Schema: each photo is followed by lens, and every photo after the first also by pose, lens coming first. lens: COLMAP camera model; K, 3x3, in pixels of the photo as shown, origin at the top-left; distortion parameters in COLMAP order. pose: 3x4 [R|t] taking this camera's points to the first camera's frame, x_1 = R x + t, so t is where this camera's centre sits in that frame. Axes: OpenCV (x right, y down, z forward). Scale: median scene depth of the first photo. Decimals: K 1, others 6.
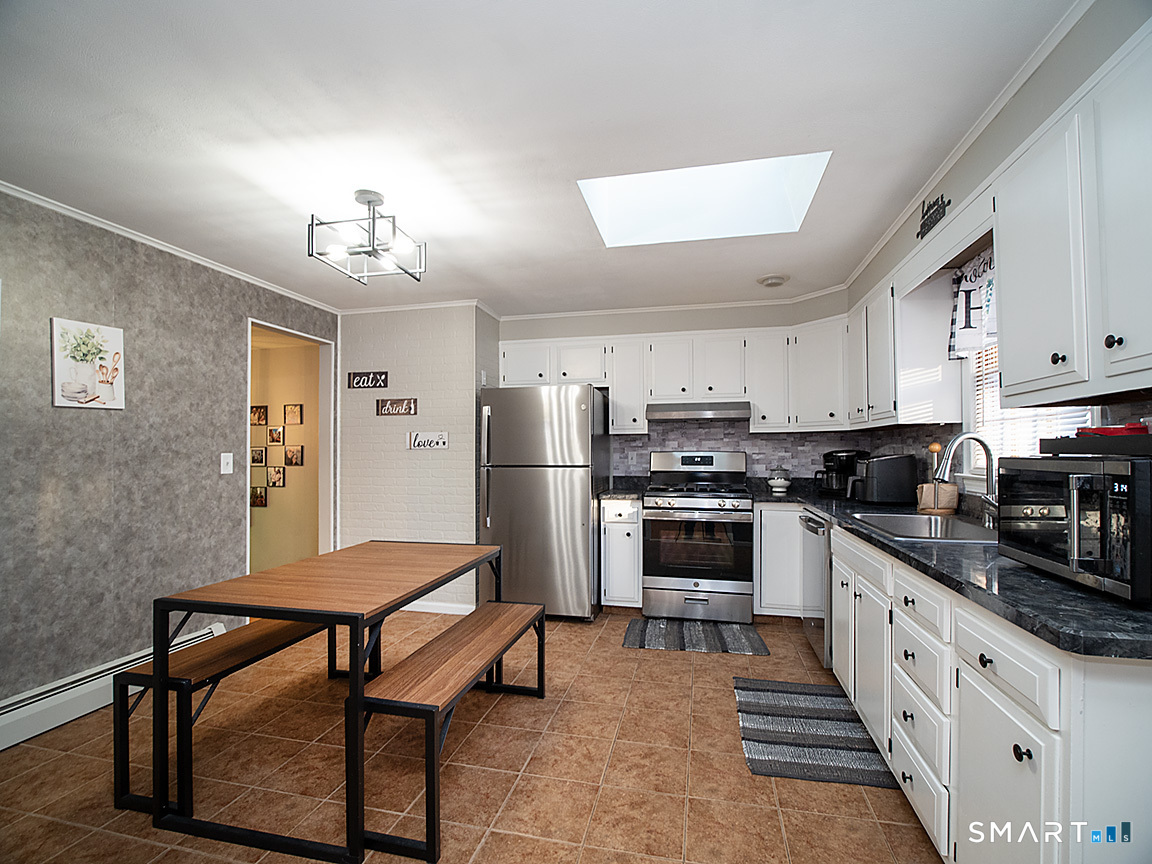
lens RADIAL K [[541.5, 0, 581.3], [0, 541.5, 443.1], [0, 0, 1]] dist [-0.012784, -0.002022]
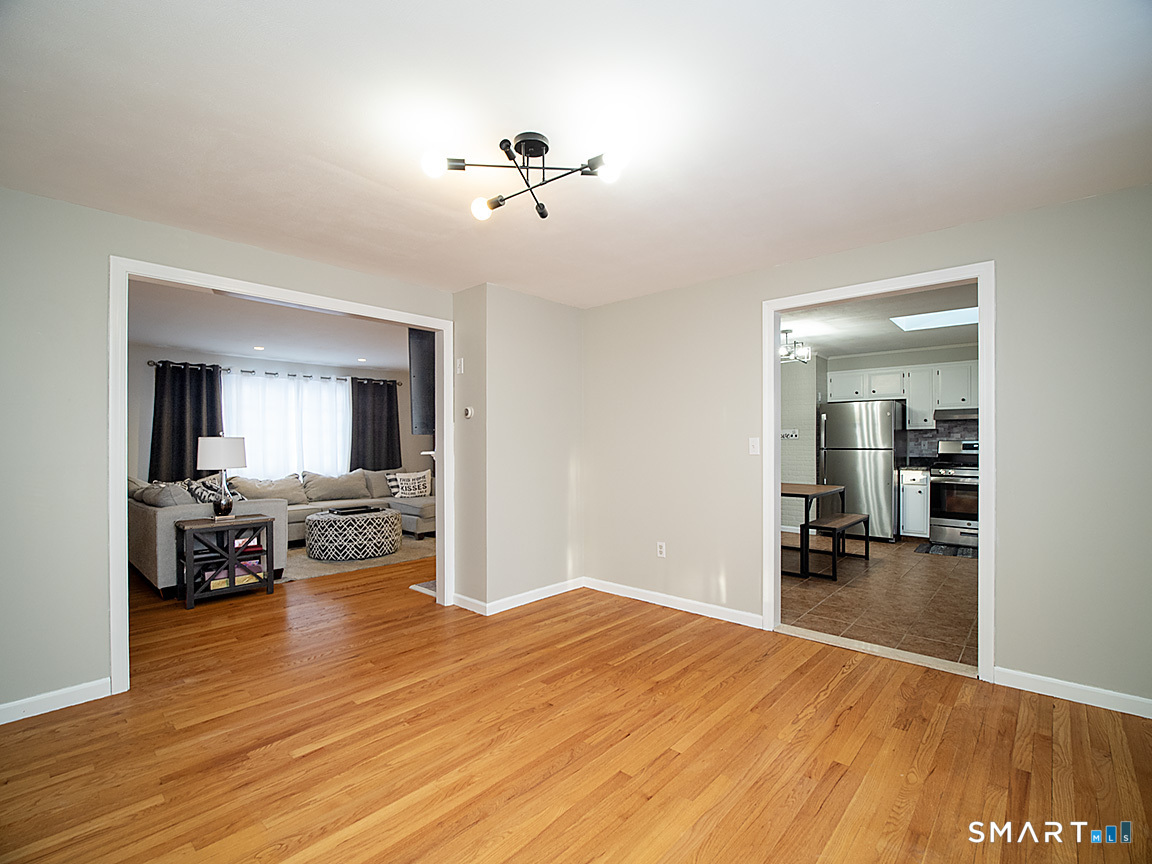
lens RADIAL K [[526.5, 0, 587.4], [0, 526.5, 443.0], [0, 0, 1]] dist [-0.014491, -0.000618]
pose [[0.879359, 0.002052, -0.476156, -0.040605], [0.006632, 0.999841, 0.016556, -0.009148], [0.476114, -0.017716, 0.879205, -0.810635]]
